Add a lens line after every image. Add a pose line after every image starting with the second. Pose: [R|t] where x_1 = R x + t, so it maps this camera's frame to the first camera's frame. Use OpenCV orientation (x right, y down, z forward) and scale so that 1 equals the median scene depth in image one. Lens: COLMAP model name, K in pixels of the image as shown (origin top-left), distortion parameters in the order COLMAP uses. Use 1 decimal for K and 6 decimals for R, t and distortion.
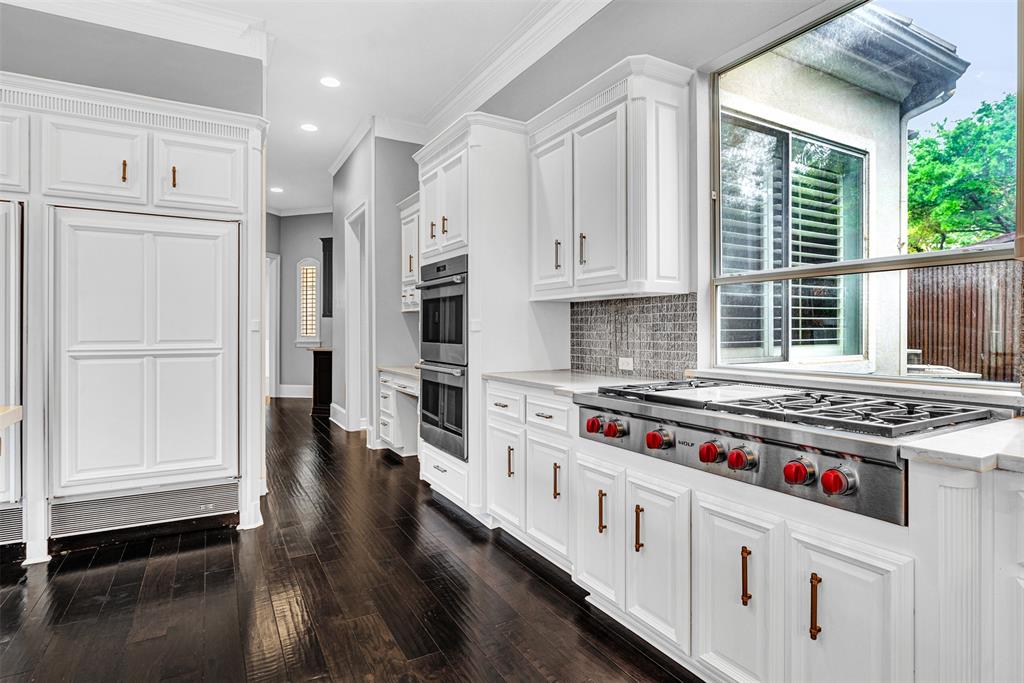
lens RADIAL K [[535.5, 0, 512.4], [0, 535.5, 338.1], [0, 0, 1]] dist [-0.013329, 0.001500]
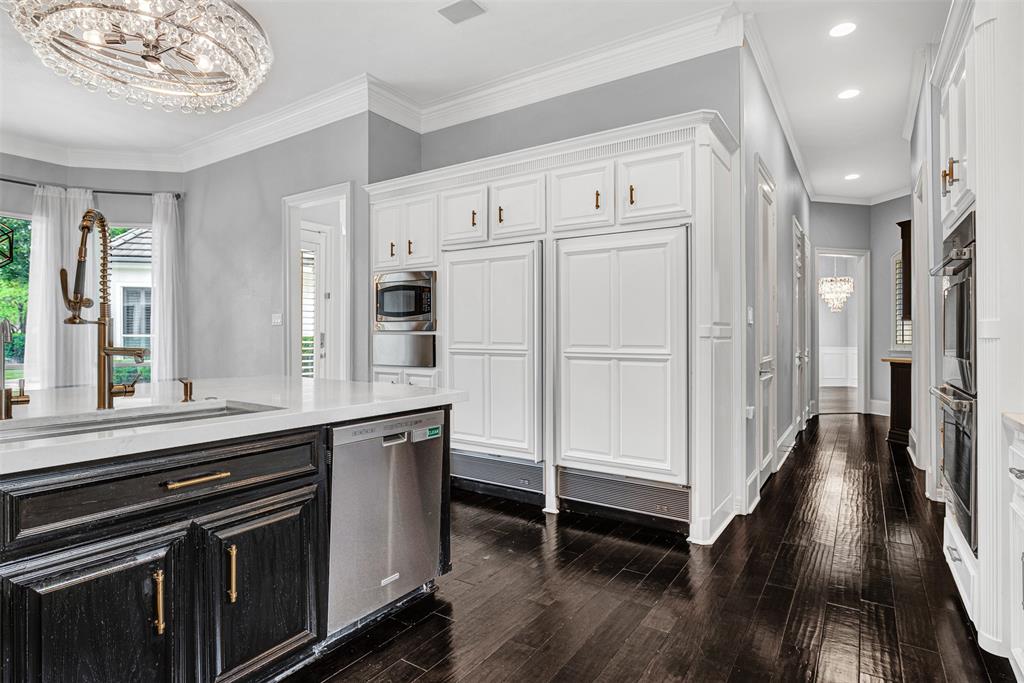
lens RADIAL K [[535.5, 0, 512.4], [0, 535.5, 338.1], [0, 0, 1]] dist [-0.013329, 0.001500]
pose [[0.453343, 0.006224, -0.891314, 0.228117], [-0.016091, 0.999870, -0.001202, -0.005367], [0.891191, 0.014887, 0.453384, 0.291442]]
